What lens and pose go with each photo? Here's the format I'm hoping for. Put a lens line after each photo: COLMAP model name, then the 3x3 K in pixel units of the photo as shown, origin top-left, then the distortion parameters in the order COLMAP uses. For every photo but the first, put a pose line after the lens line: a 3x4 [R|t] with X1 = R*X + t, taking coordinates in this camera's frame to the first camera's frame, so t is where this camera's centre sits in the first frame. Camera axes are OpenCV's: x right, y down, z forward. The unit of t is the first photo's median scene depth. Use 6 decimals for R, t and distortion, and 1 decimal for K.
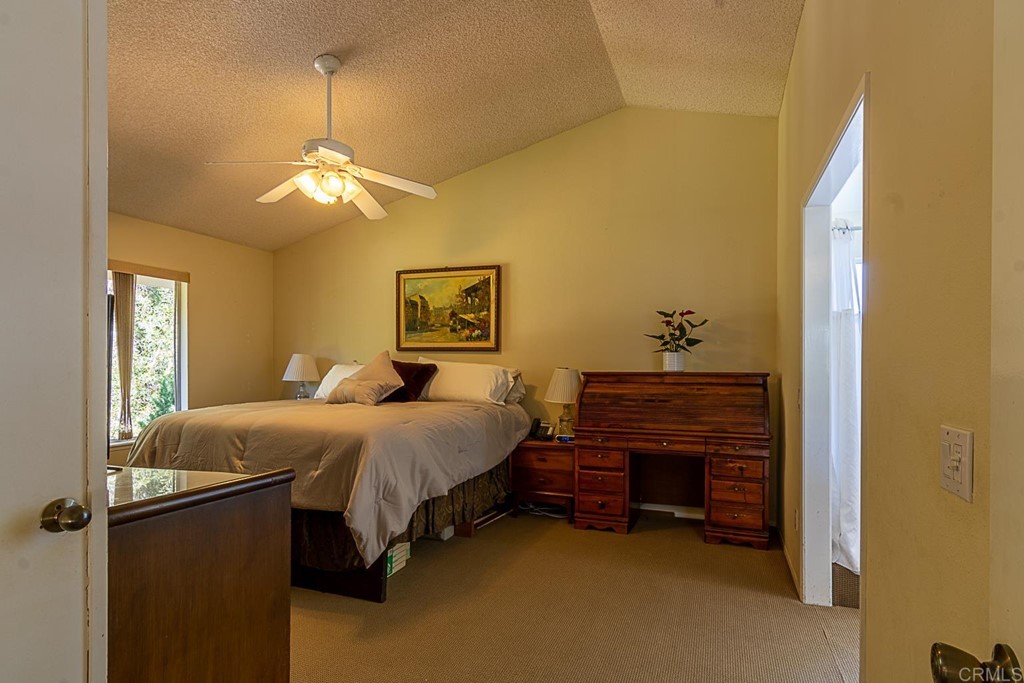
lens RADIAL K [[507.8, 0, 513.5], [0, 507.8, 345.4], [0, 0, 1]] dist [-0.002097, -0.000238]
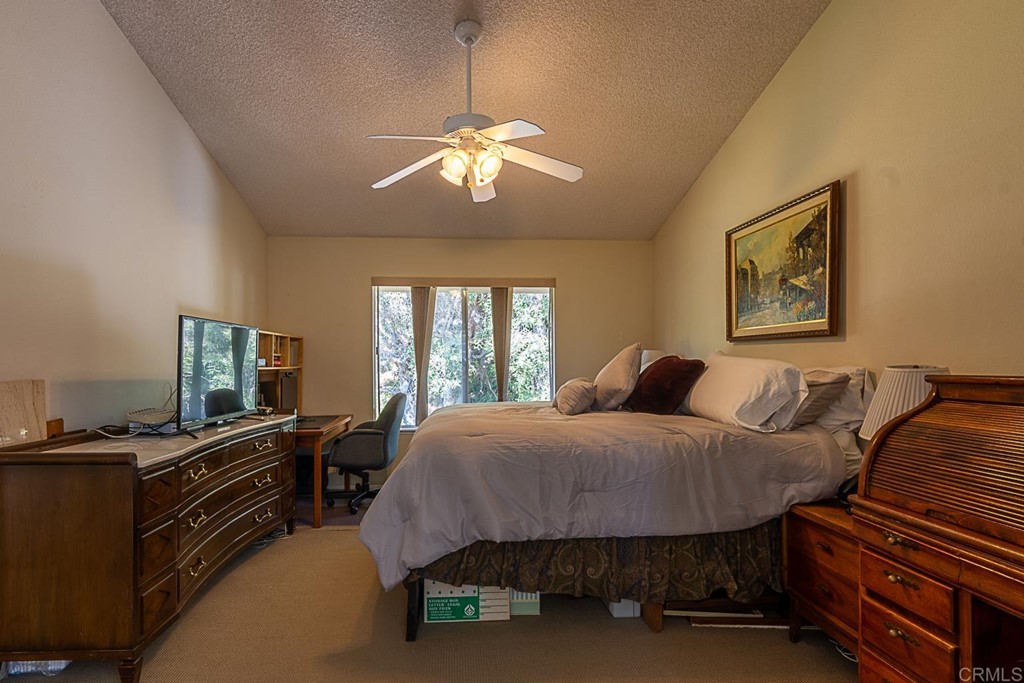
lens RADIAL K [[537.3, 0, 516.9], [0, 537.3, 350.3], [0, 0, 1]] dist [0.003030, 0.000359]
pose [[0.424448, -0.026802, -0.905056, 0.347679], [0.041233, 0.999097, -0.010250, 0.018701], [0.904513, -0.032968, 0.425170, 0.426151]]
